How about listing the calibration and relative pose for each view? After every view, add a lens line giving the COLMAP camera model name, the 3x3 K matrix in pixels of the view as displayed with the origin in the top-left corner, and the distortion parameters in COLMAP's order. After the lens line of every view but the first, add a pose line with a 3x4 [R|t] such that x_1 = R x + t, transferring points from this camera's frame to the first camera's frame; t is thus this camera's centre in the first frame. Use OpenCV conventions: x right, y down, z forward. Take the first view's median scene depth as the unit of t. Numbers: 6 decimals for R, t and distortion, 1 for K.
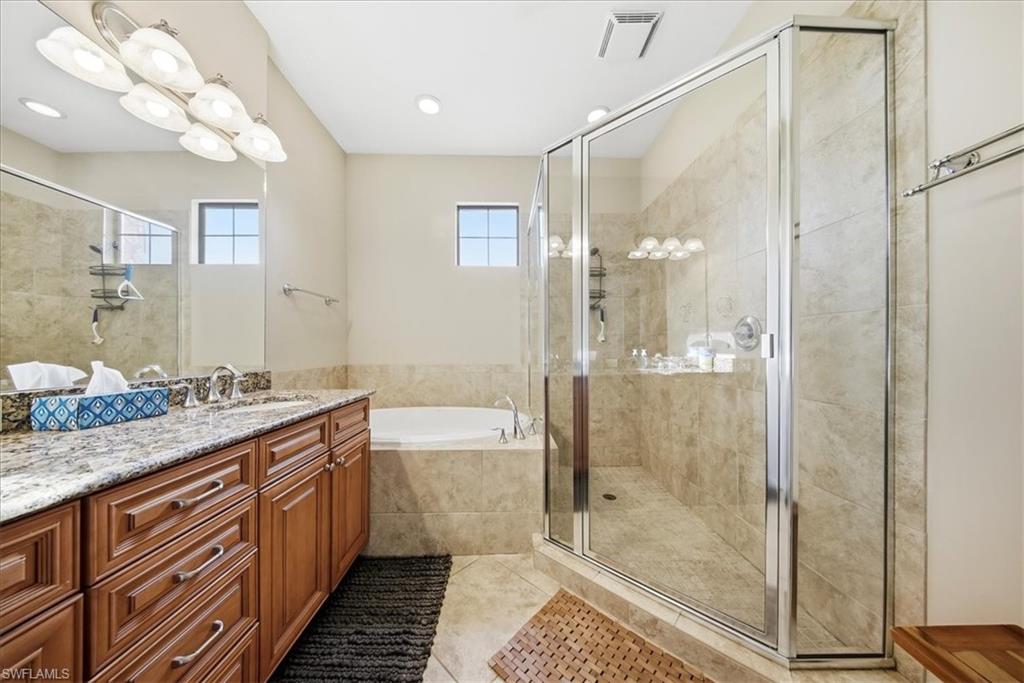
lens RADIAL K [[315.8, 0, 516.1], [0, 315.8, 346.7], [0, 0, 1]] dist [0.006747, -0.000745]
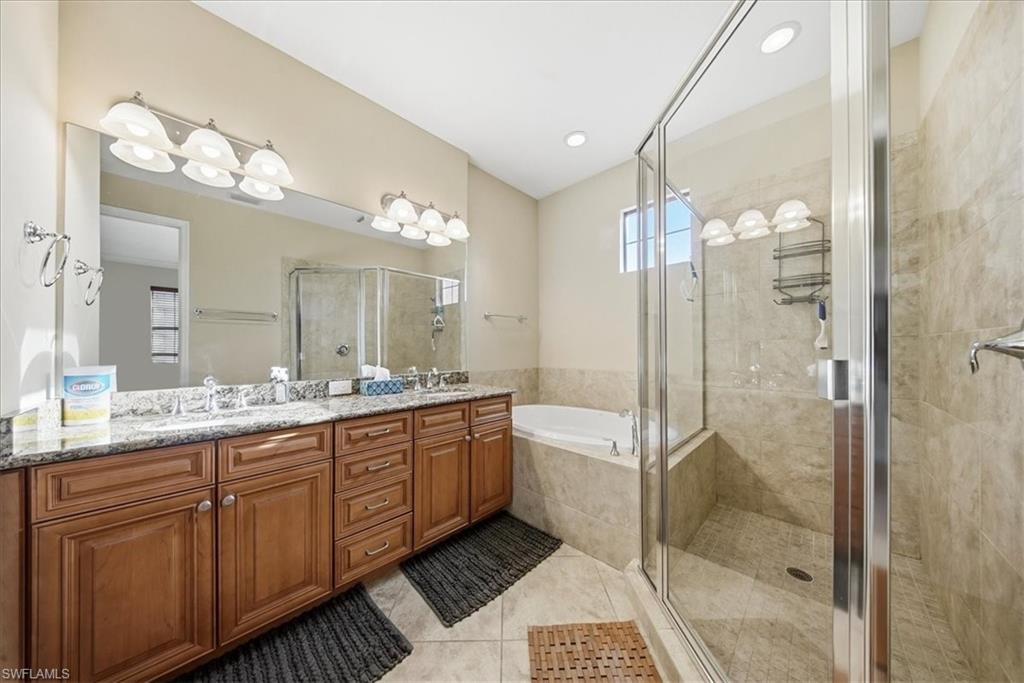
lens RADIAL K [[315.8, 0, 515.5], [0, 315.8, 346.3], [0, 0, 1]] dist [0.006747, -0.000745]
pose [[0.700662, -0.005782, -0.713470, 0.487178], [0.005693, 0.999981, -0.002513, -0.039758], [0.713470, -0.002301, 0.700682, 0.084656]]
